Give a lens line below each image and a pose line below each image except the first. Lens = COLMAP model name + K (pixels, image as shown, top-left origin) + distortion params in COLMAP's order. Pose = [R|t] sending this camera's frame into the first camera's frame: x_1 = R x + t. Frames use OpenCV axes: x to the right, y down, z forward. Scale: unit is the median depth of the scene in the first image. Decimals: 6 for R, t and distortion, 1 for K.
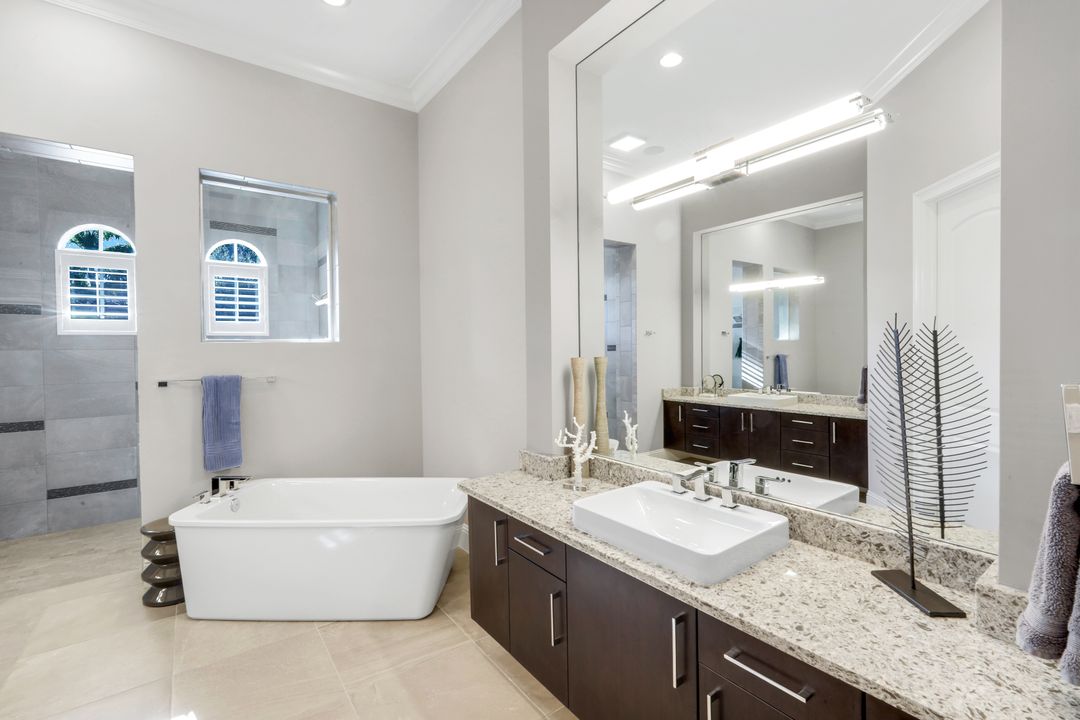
lens RADIAL K [[475.5, 0, 534.0], [0, 475.5, 355.1], [0, 0, 1]] dist [0.000221, 0.000005]
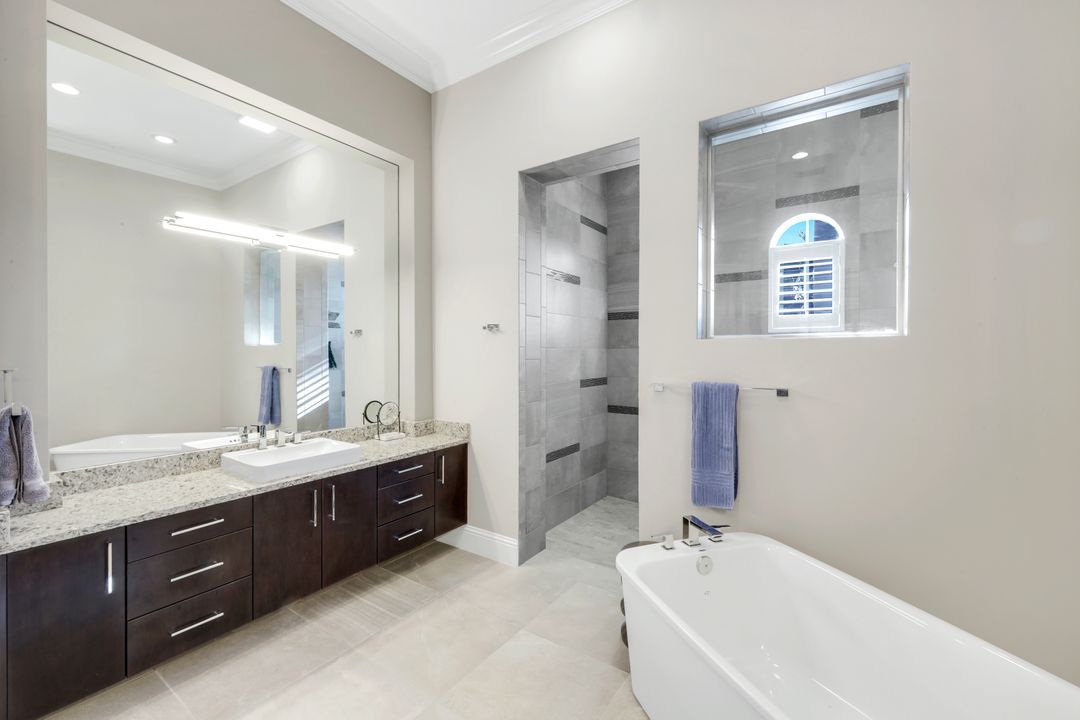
lens RADIAL K [[454.1, 0, 540.6], [0, 454.1, 355.1], [0, 0, 1]] dist [0.001452, 0.000091]
pose [[0.336066, 0.018120, -0.941664, -0.040486], [-0.015165, 0.999789, 0.013826, -0.004468], [0.941716, 0.009633, 0.336270, 0.311087]]
